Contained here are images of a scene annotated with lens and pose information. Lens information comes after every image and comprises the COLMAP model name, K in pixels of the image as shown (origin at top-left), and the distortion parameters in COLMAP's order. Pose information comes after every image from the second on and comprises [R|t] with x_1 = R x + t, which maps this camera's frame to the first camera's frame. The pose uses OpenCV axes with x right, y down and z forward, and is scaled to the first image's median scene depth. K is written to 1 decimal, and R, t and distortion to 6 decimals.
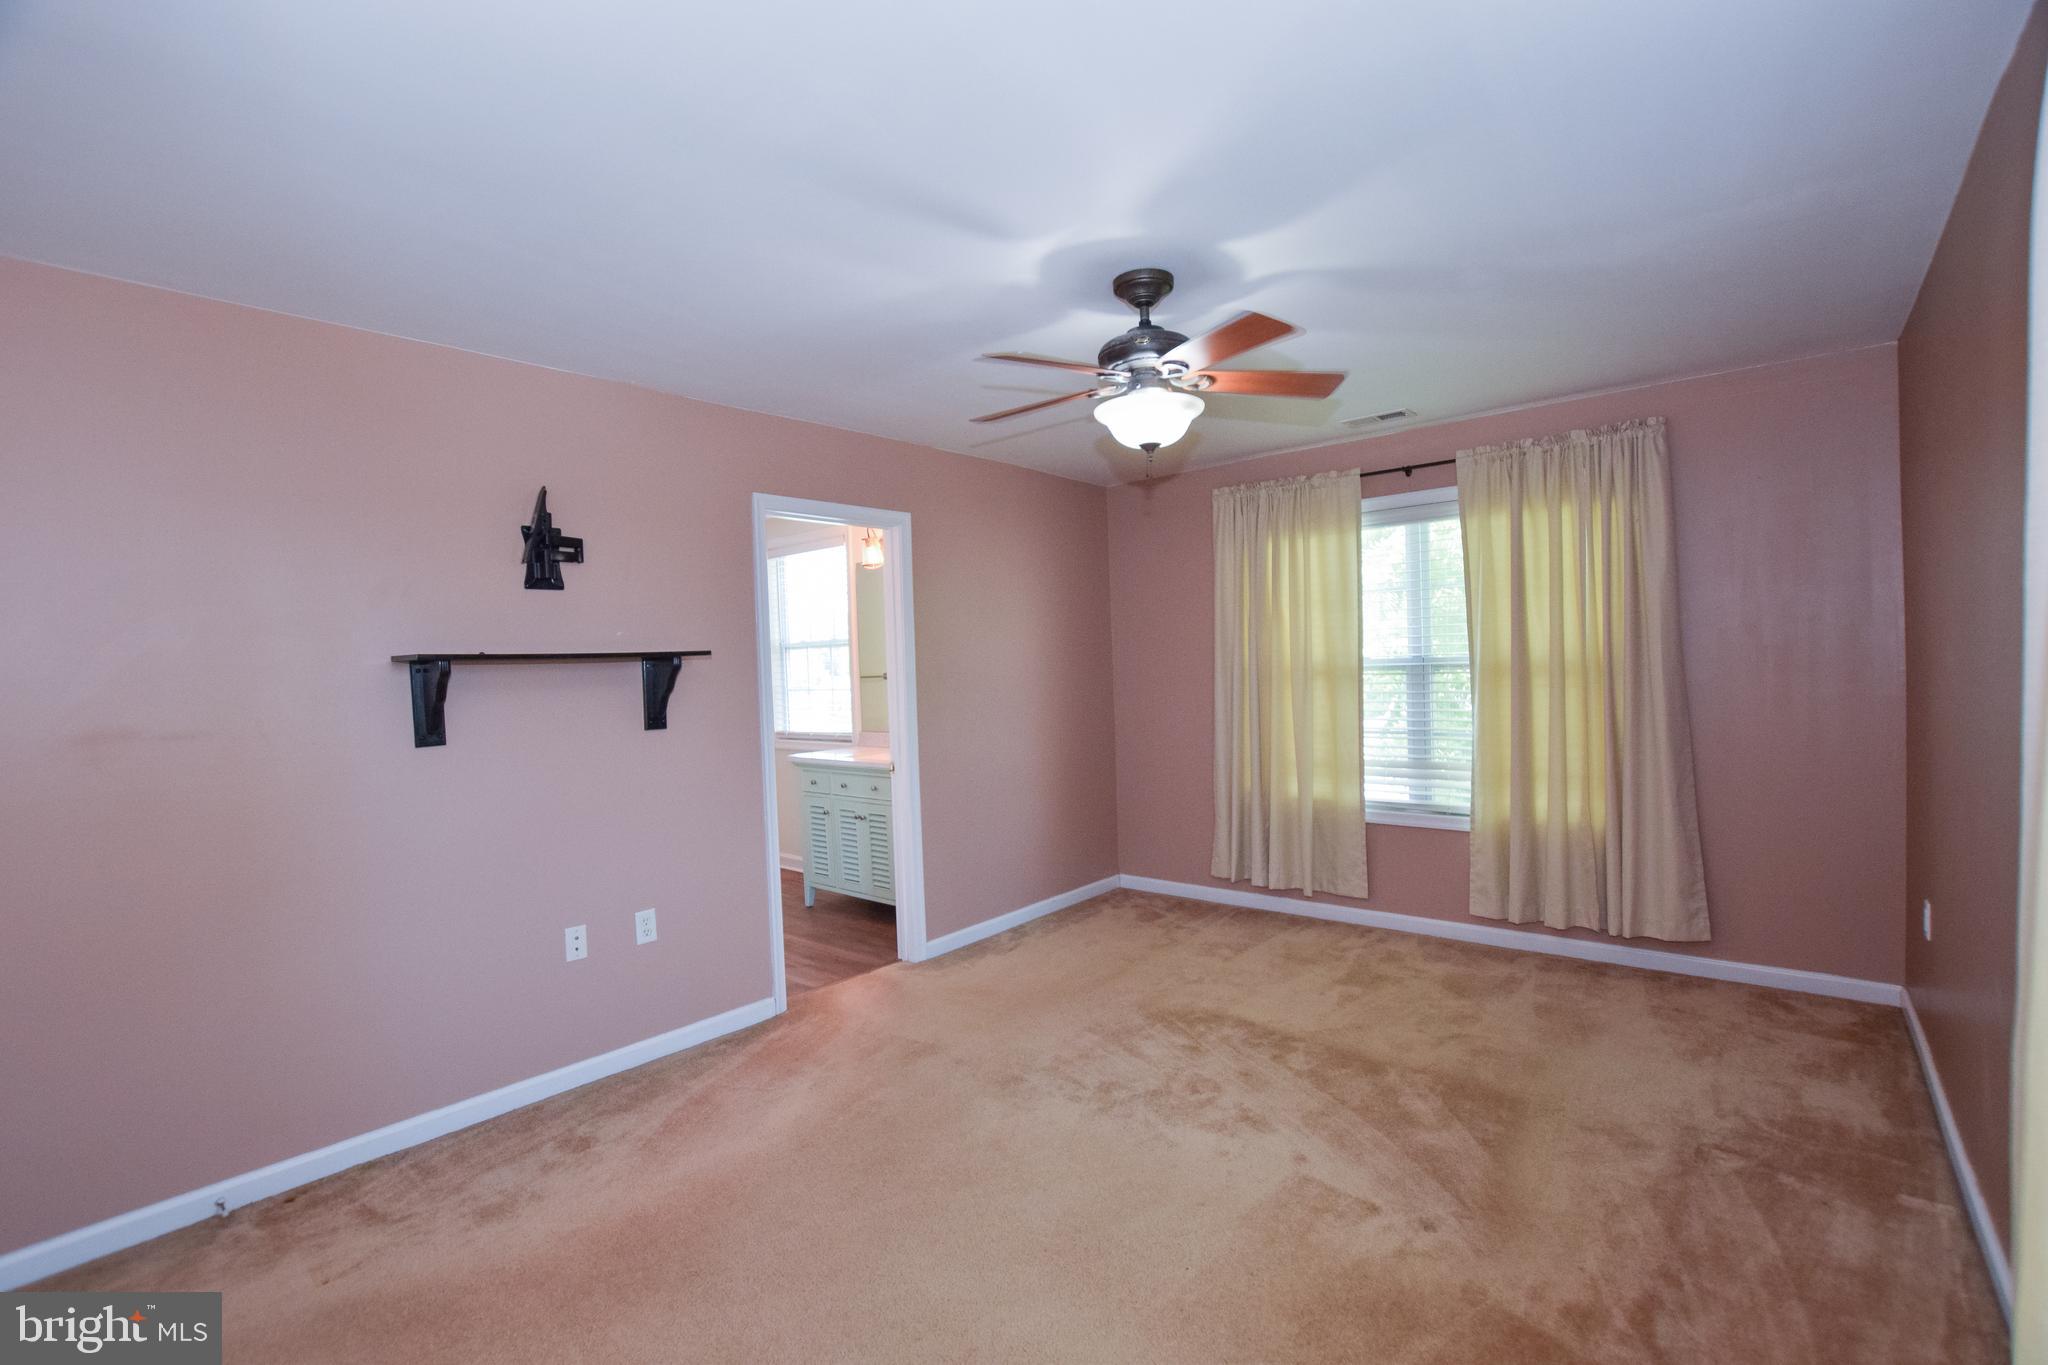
lens RADIAL K [[908.3, 0, 1027.9], [0, 908.3, 682.3], [0, 0, 1]] dist [-0.040686, 0.005678]
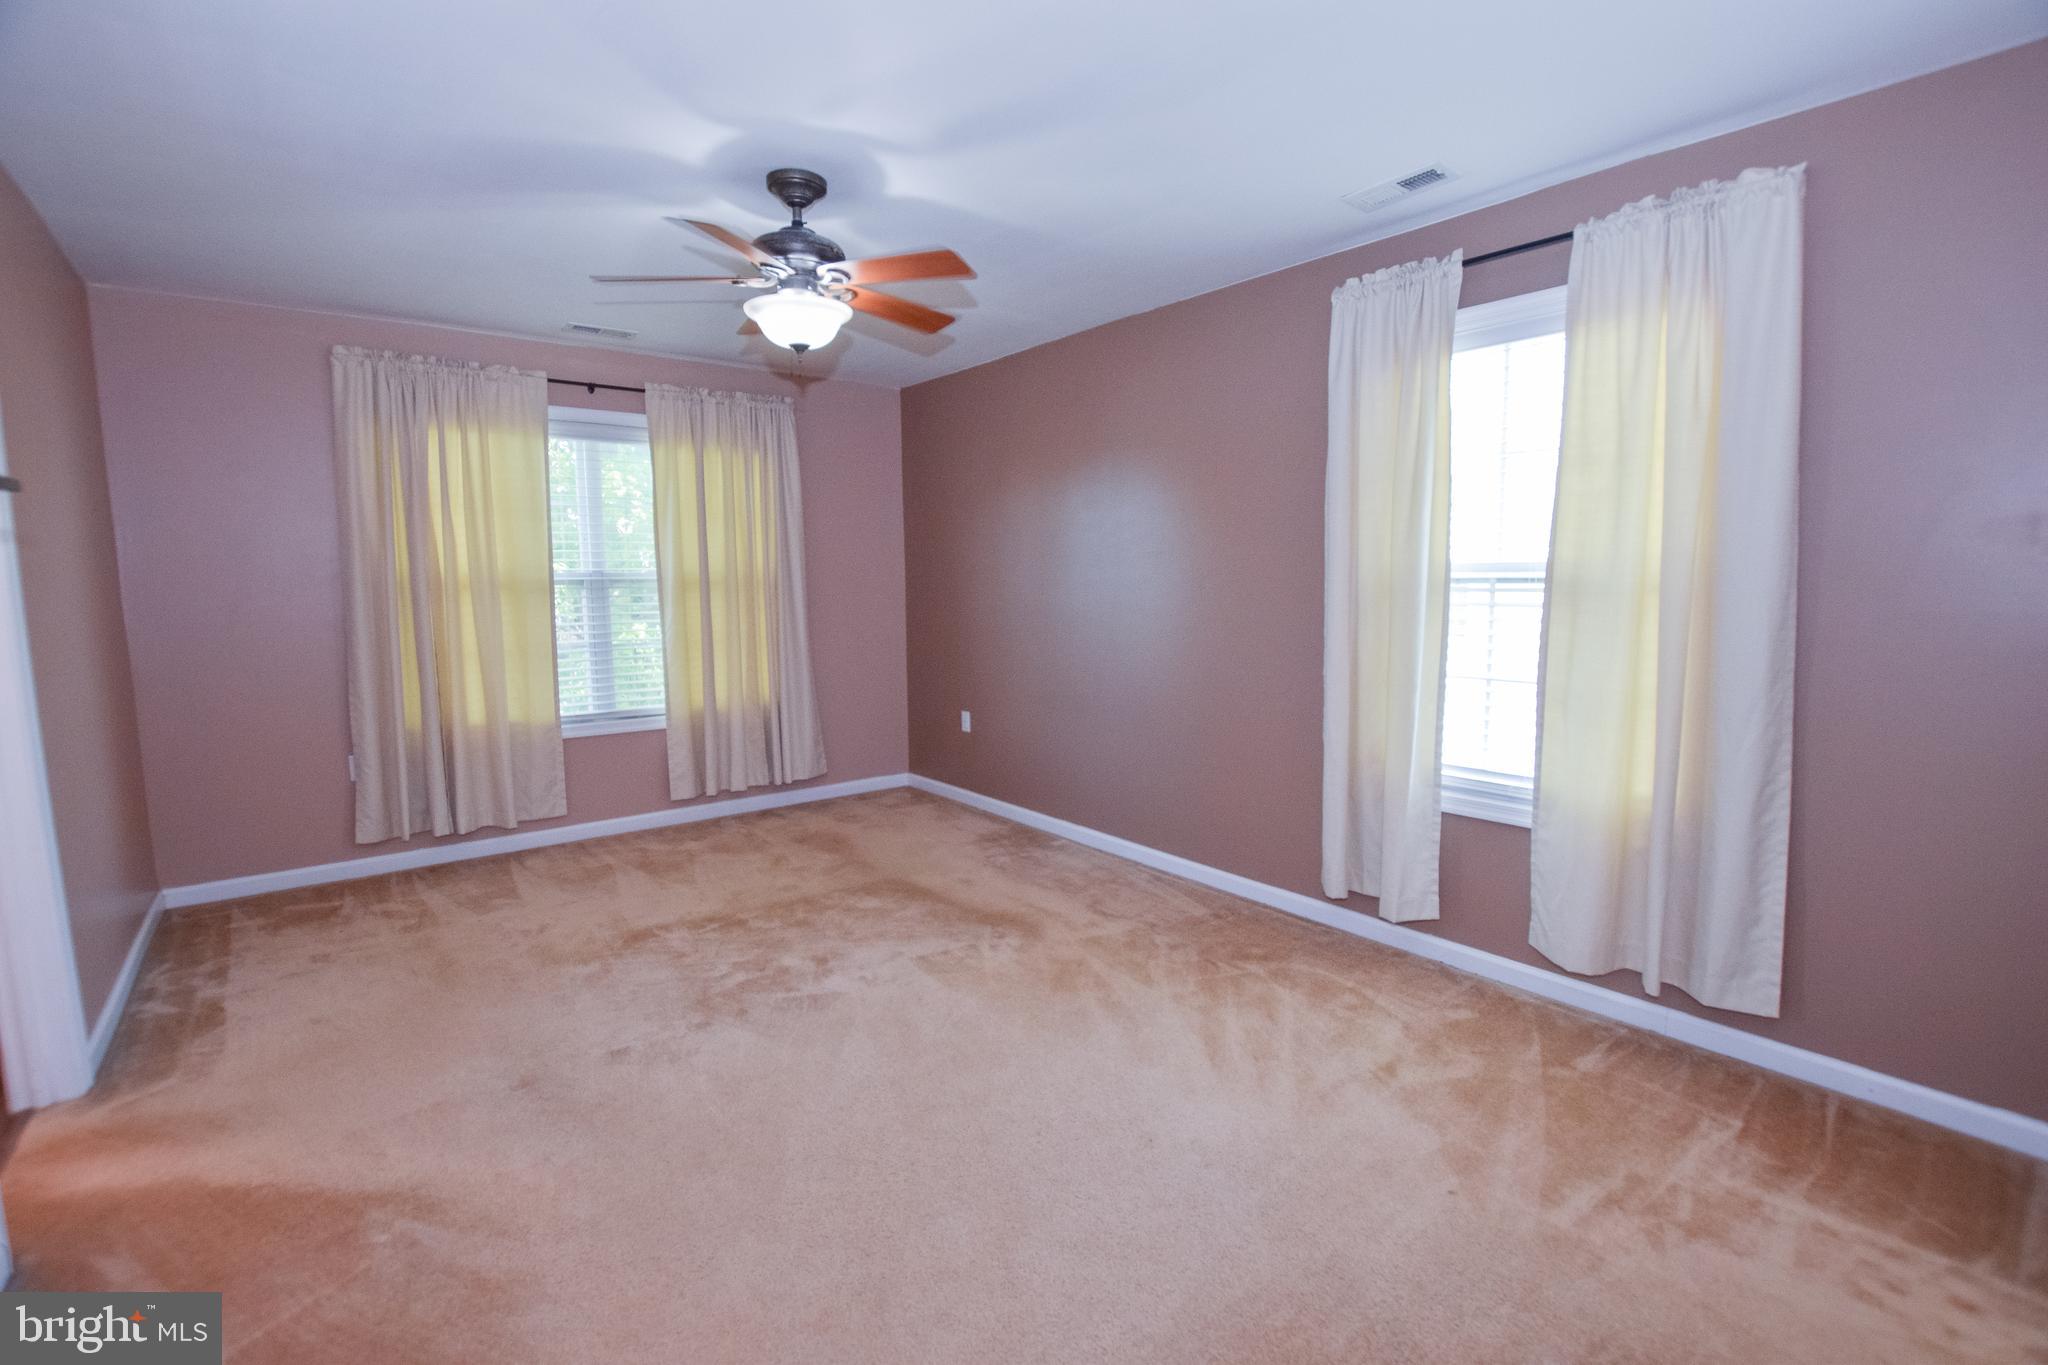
lens RADIAL K [[908.3, 0, 1021.4], [0, 908.3, 689.2], [0, 0, 1]] dist [-0.040686, 0.005678]
pose [[0.187154, -0.087921, 0.978388, -0.531616], [0.018674, 0.996125, 0.085943, 0.028033], [-0.982153, 0.002186, 0.188071, 0.346385]]
